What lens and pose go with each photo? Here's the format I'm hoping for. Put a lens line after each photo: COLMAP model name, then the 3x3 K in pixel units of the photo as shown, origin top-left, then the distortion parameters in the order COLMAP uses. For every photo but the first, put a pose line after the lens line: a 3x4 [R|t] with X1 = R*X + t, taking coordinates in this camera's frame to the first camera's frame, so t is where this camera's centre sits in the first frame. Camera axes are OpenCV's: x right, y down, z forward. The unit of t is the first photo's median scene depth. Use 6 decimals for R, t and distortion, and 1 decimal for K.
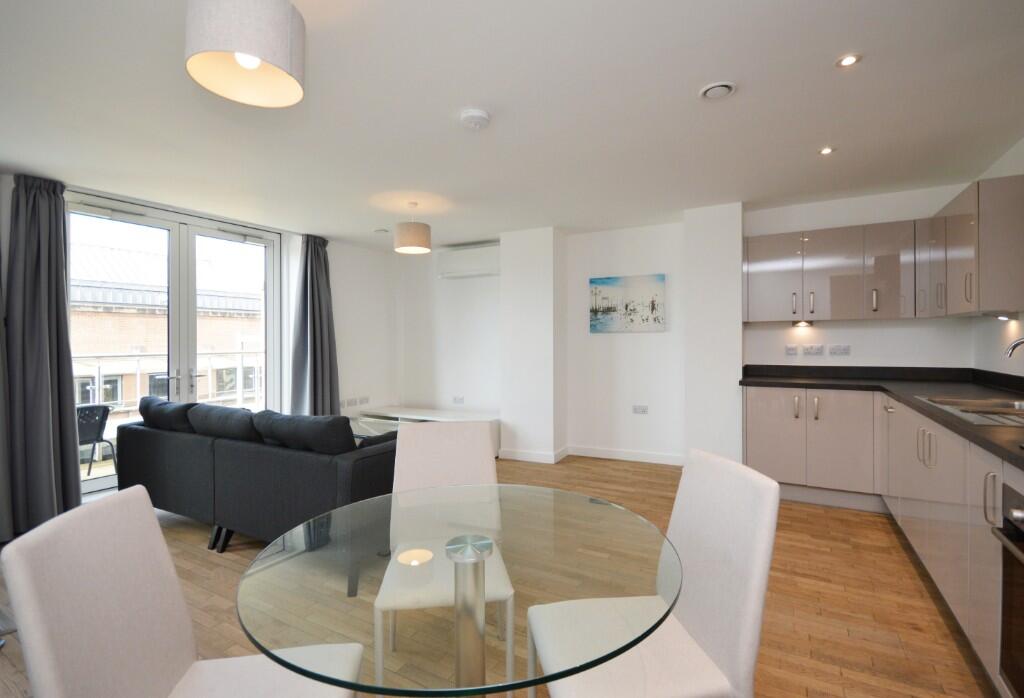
lens RADIAL K [[473.7, 0, 511.3], [0, 473.7, 337.7], [0, 0, 1]] dist [0.012316, -0.008923]
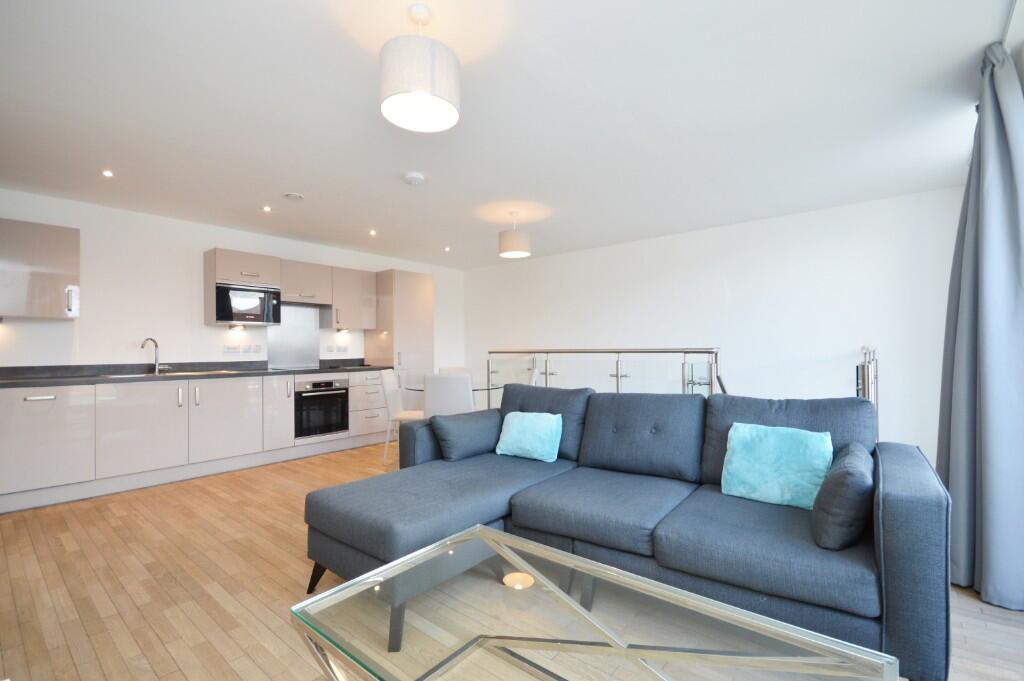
lens RADIAL K [[445.6, 0, 506.8], [0, 445.6, 343.5], [0, 0, 1]] dist [-0.001807, 0.000042]
pose [[-0.982868, 0.031261, 0.181638, -0.418385], [0.026346, 0.999220, -0.029412, 0.072241], [-0.182416, -0.024123, -0.982925, 1.606700]]
